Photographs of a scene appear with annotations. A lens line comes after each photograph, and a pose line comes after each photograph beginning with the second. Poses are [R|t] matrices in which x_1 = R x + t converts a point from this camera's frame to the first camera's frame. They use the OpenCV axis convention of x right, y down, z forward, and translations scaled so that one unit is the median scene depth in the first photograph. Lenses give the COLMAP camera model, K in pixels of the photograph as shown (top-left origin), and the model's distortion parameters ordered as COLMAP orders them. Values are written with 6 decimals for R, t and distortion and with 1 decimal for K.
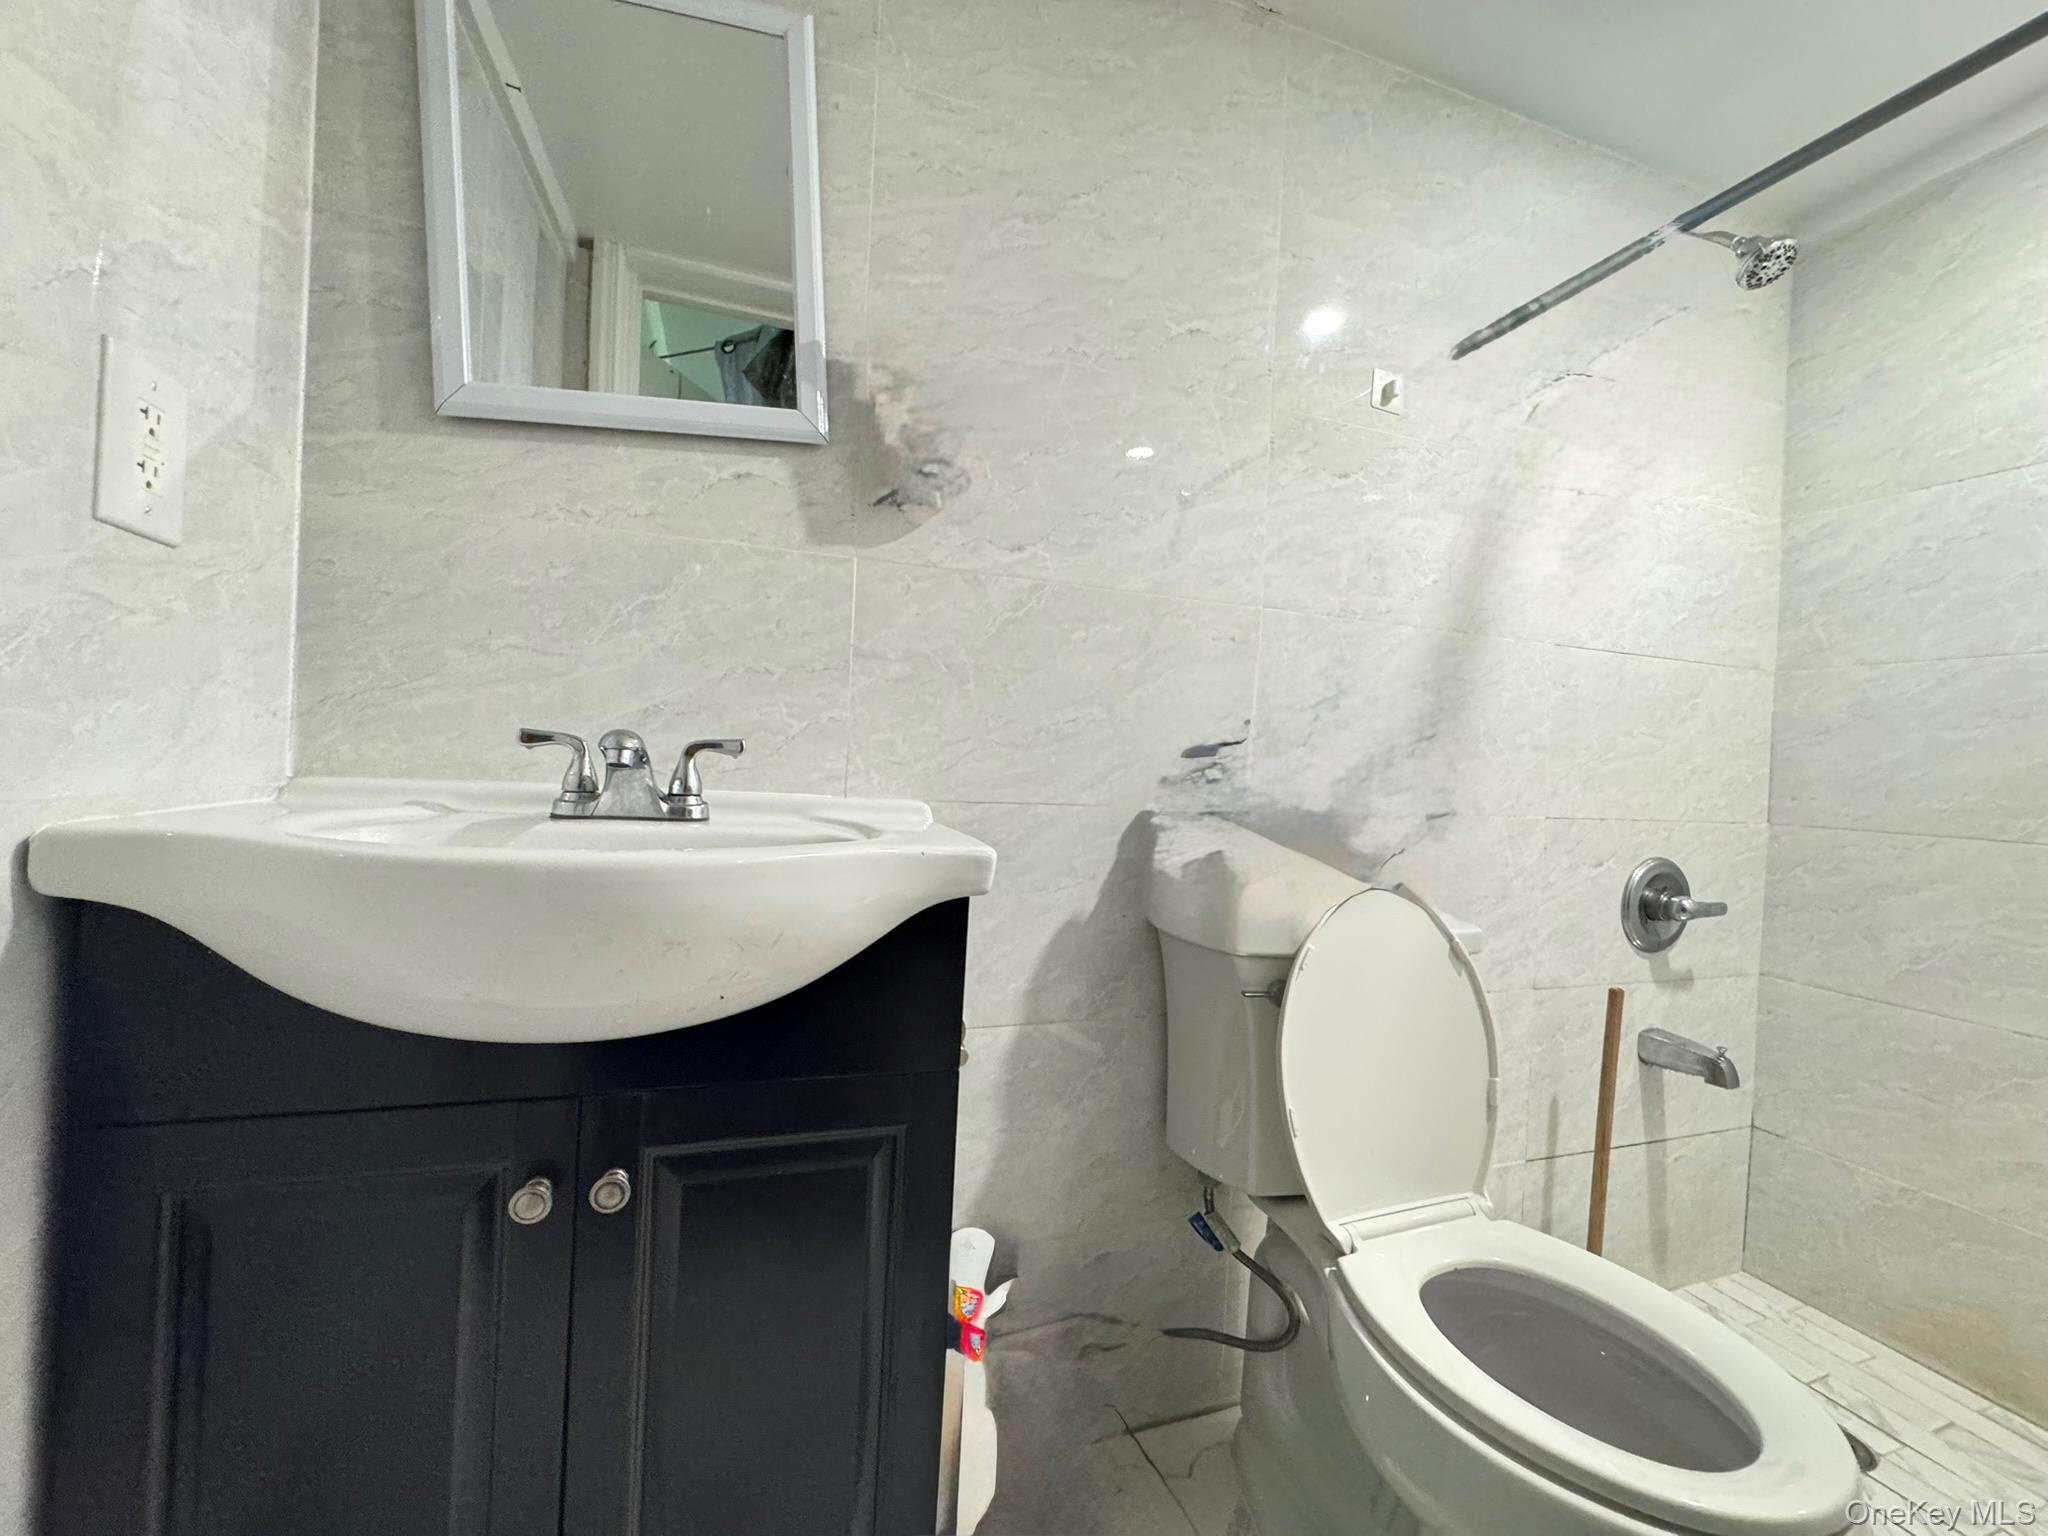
lens RADIAL K [[817.0, 0, 1022.0], [0, 817.0, 771.6], [0, 0, 1]] dist [-0.002528, -0.000109]
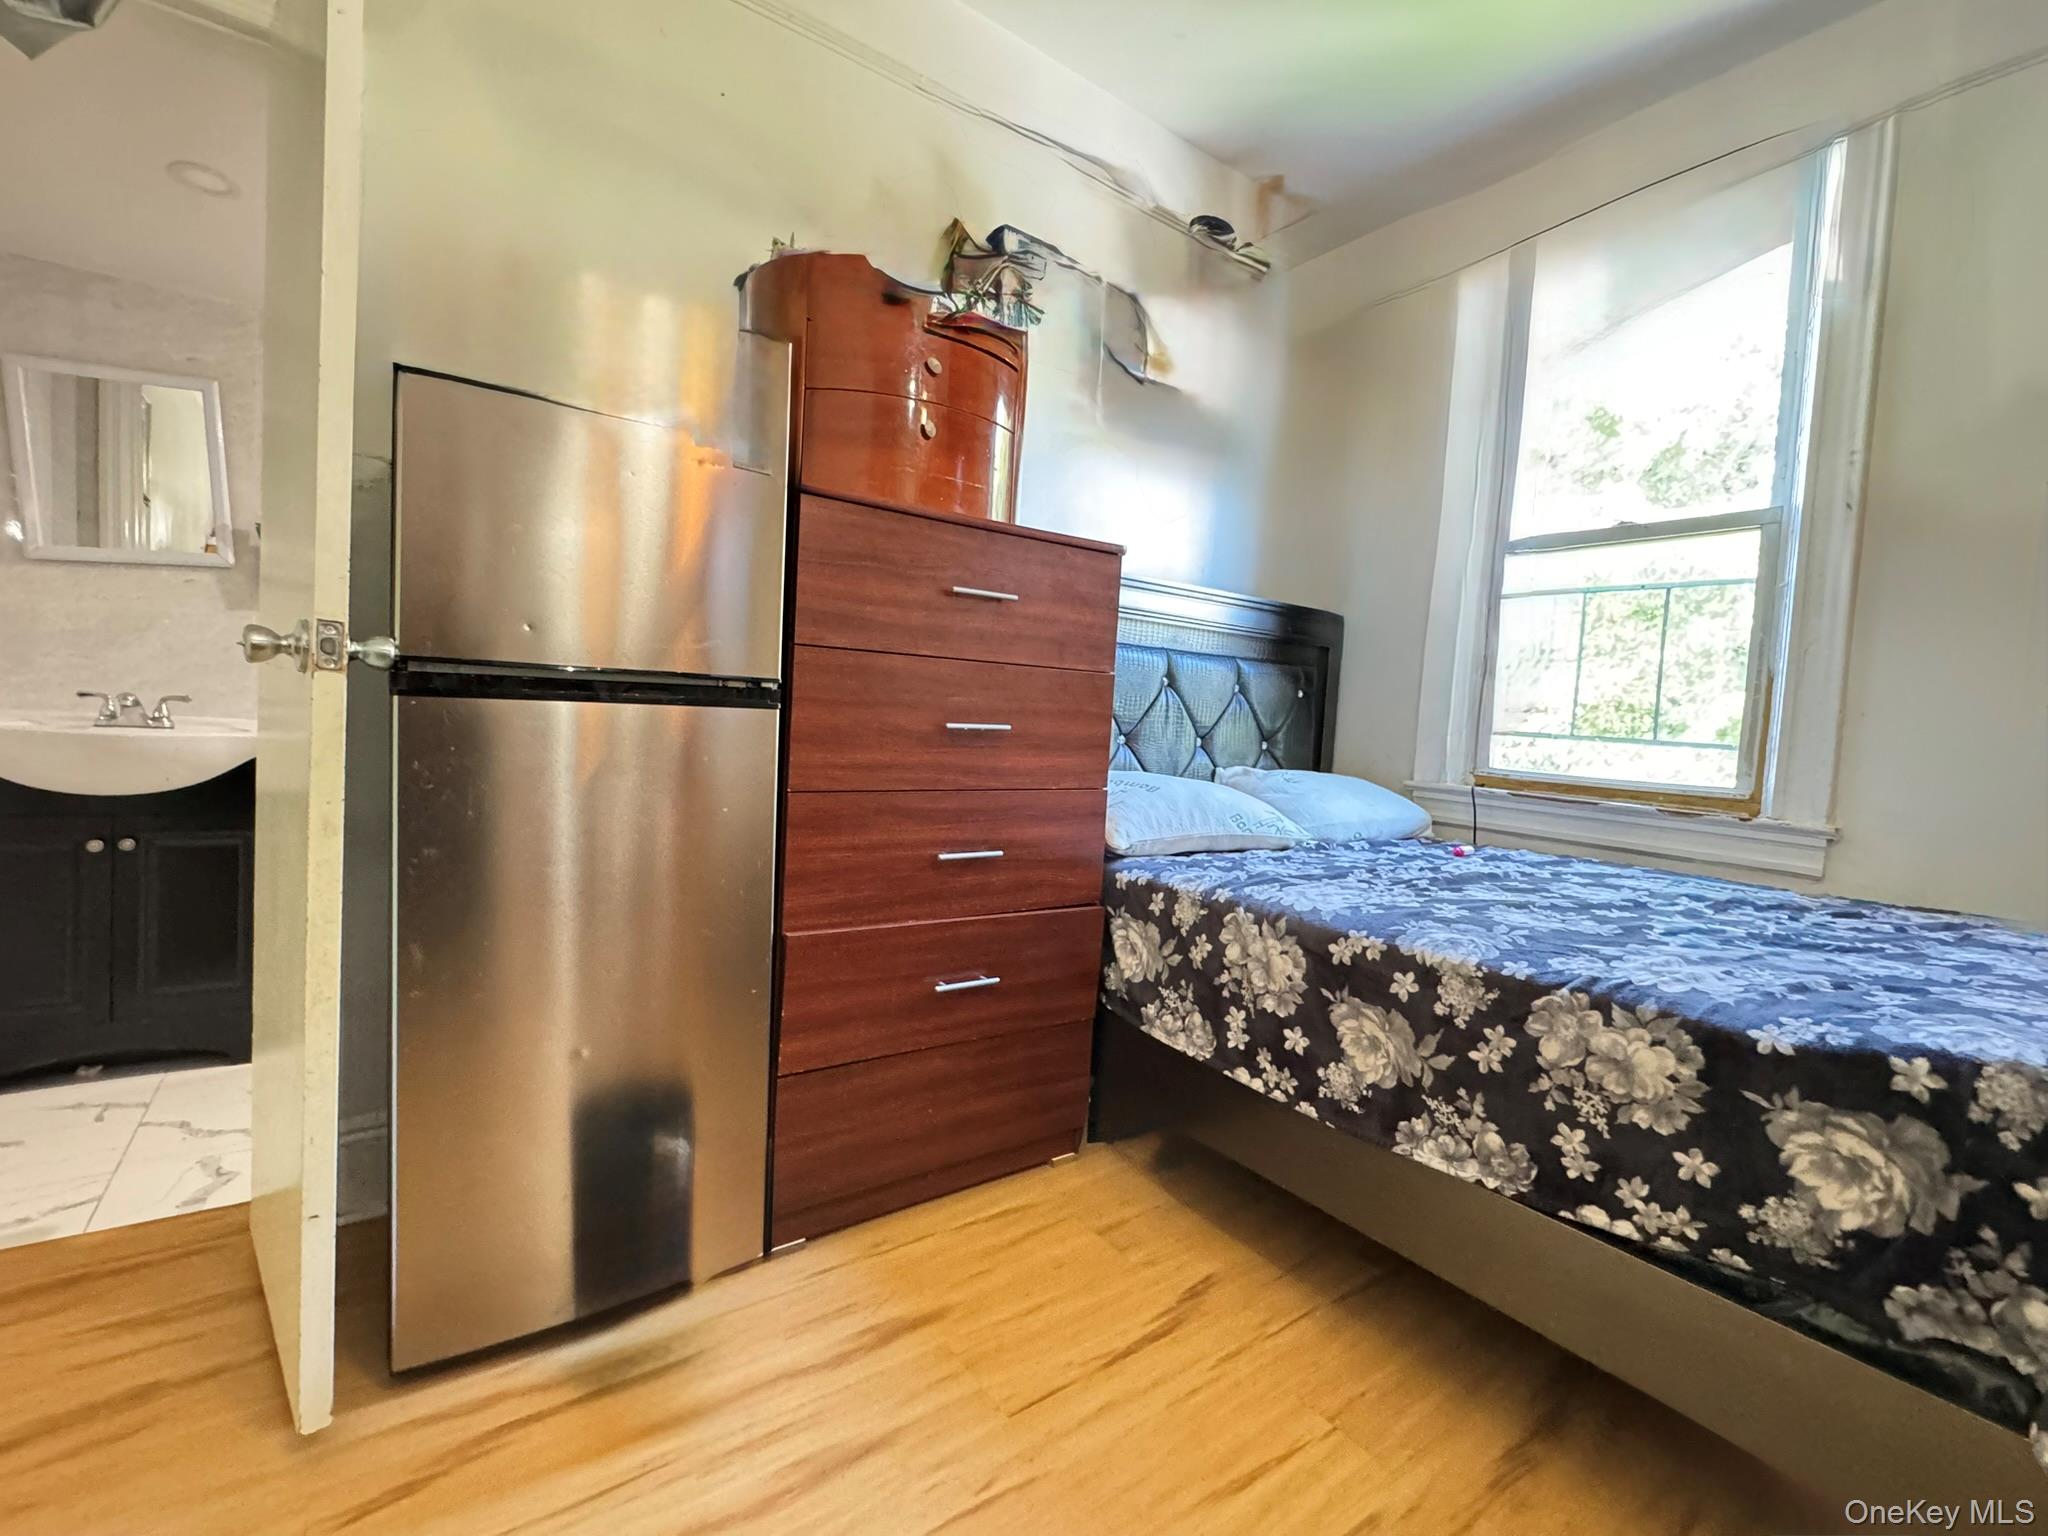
lens RADIAL K [[901.8, 0, 1039.1], [0, 901.8, 759.4], [0, 0, 1]] dist [-0.002742, 0.001392]
pose [[0.952700, -0.005943, 0.303853, 1.311507], [-0.013847, 0.997922, 0.062935, -0.055271], [-0.303596, -0.064166, 0.950638, -2.447755]]
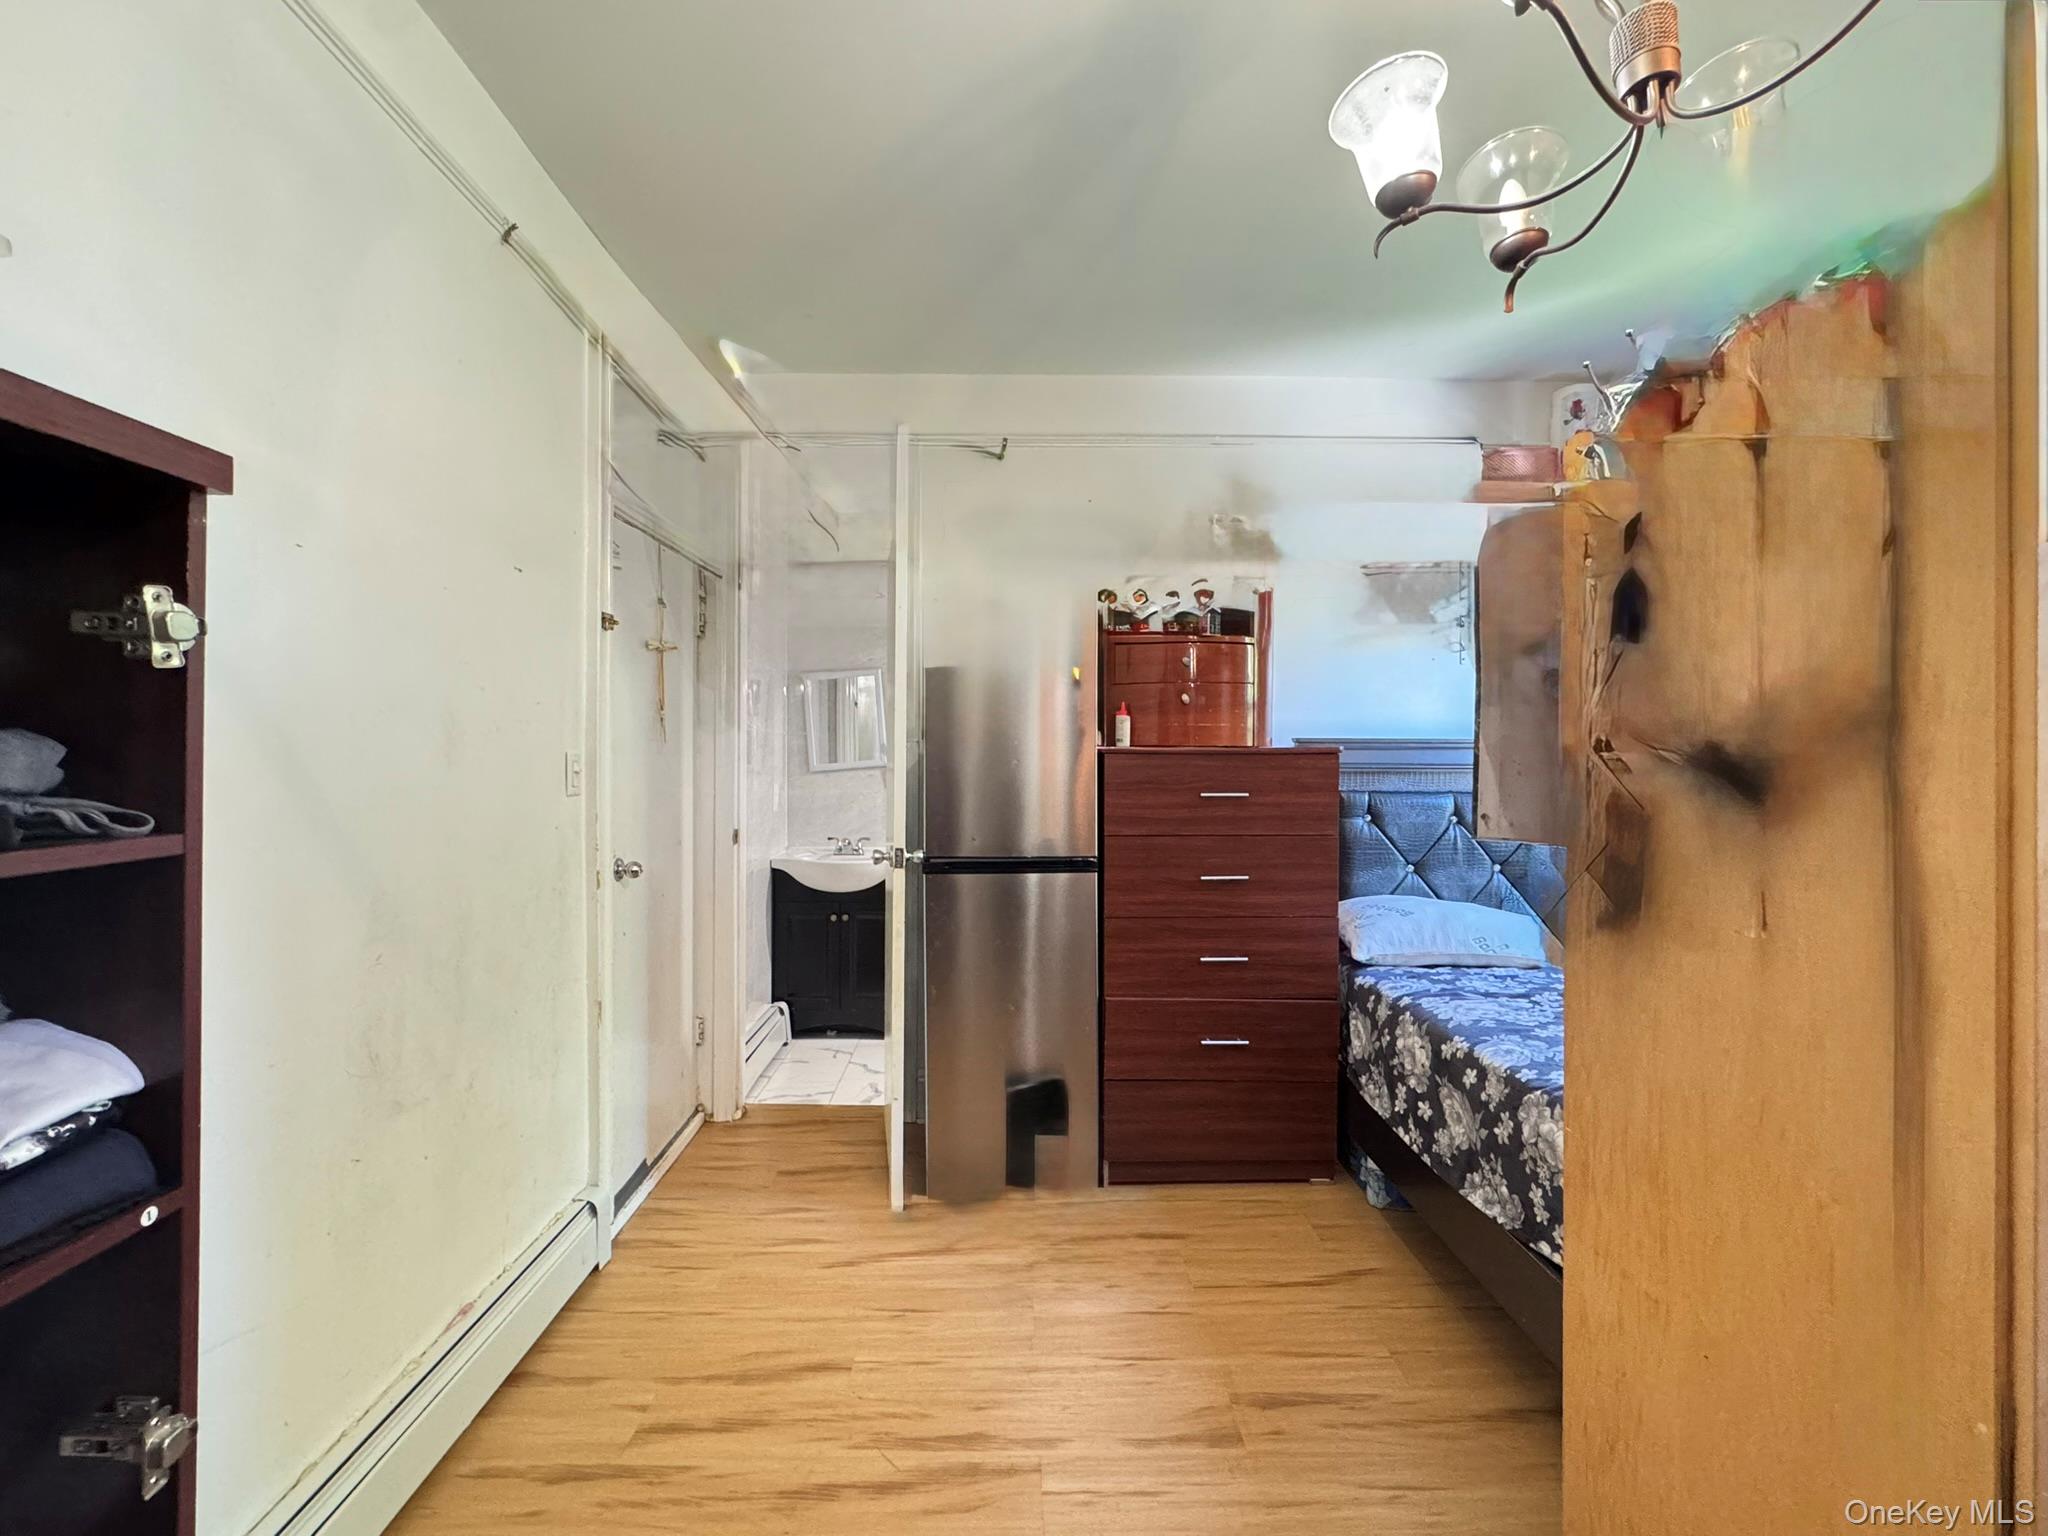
lens RADIAL K [[901.8, 0, 1038.5], [0, 901.8, 766.1], [0, 0, 1]] dist [-0.002742, 0.001392]
pose [[0.959848, -0.031635, -0.278732, 2.076511], [0.032851, 0.999460, -0.000309, -0.422237], [0.278591, -0.008860, 0.960369, -3.756777]]
